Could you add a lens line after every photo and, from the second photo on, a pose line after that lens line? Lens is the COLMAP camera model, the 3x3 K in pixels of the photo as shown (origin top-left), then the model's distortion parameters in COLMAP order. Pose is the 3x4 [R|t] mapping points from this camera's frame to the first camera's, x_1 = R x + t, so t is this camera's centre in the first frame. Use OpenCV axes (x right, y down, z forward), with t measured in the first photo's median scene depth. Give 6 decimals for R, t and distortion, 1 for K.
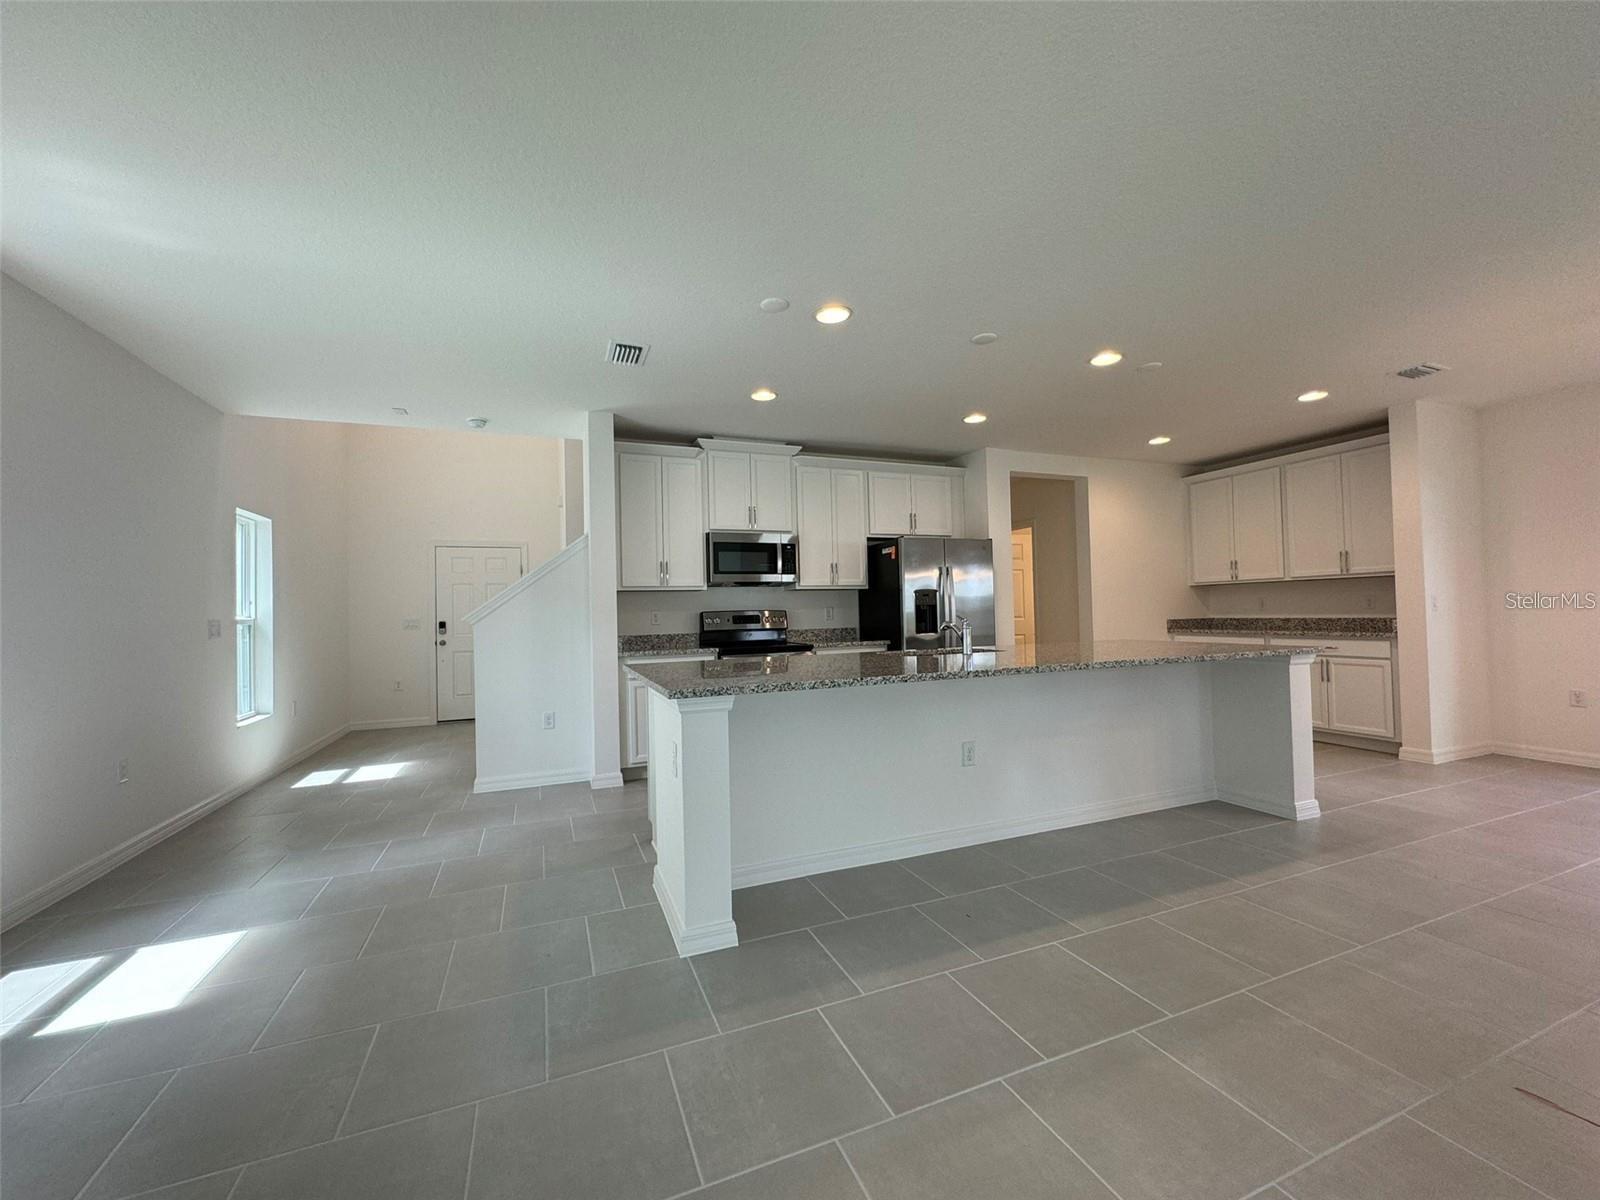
lens RADIAL K [[639.5, 0, 801.7], [0, 639.5, 600.8], [0, 0, 1]] dist [0.000711, 0.000042]
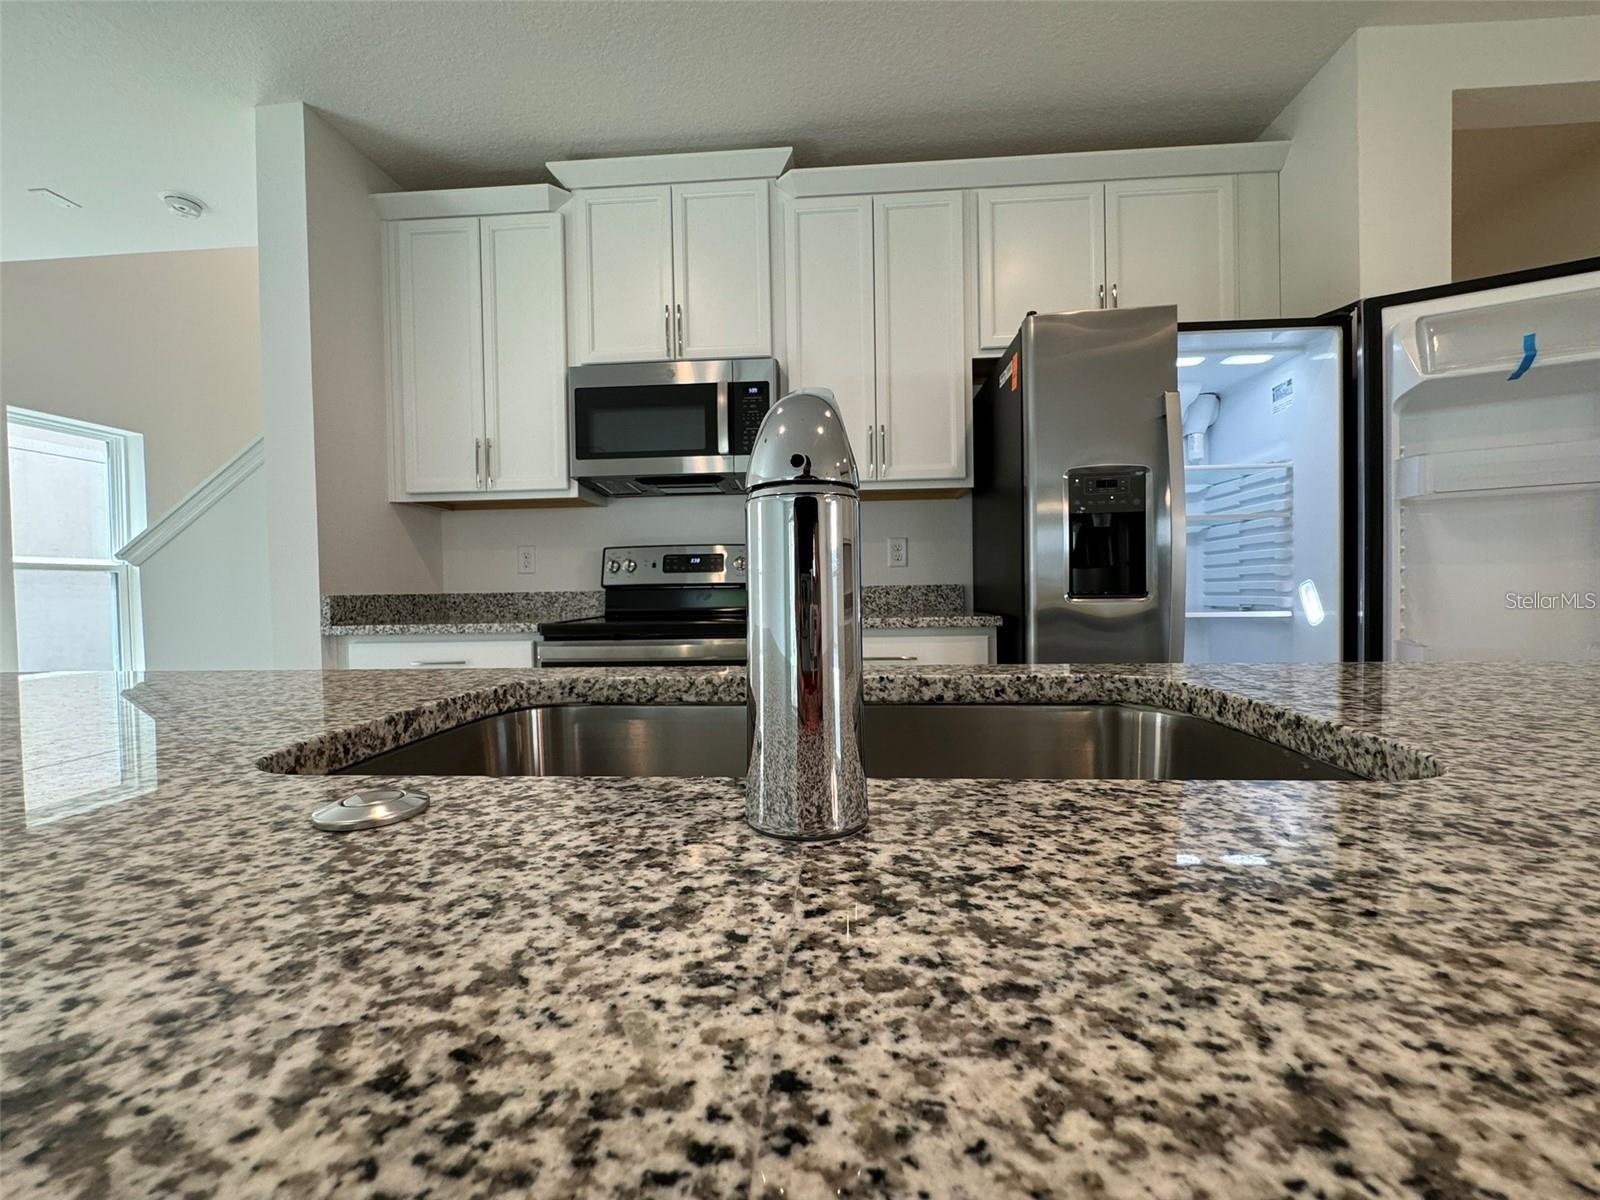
lens RADIAL K [[639.5, 0, 798.9], [0, 639.5, 600.2], [0, 0, 1]] dist [0.000711, 0.000042]
pose [[0.901491, 0.017362, -0.432449, 0.195765], [0.003779, 0.998841, 0.047979, 0.035260], [0.432781, -0.044887, 0.900381, 0.628331]]
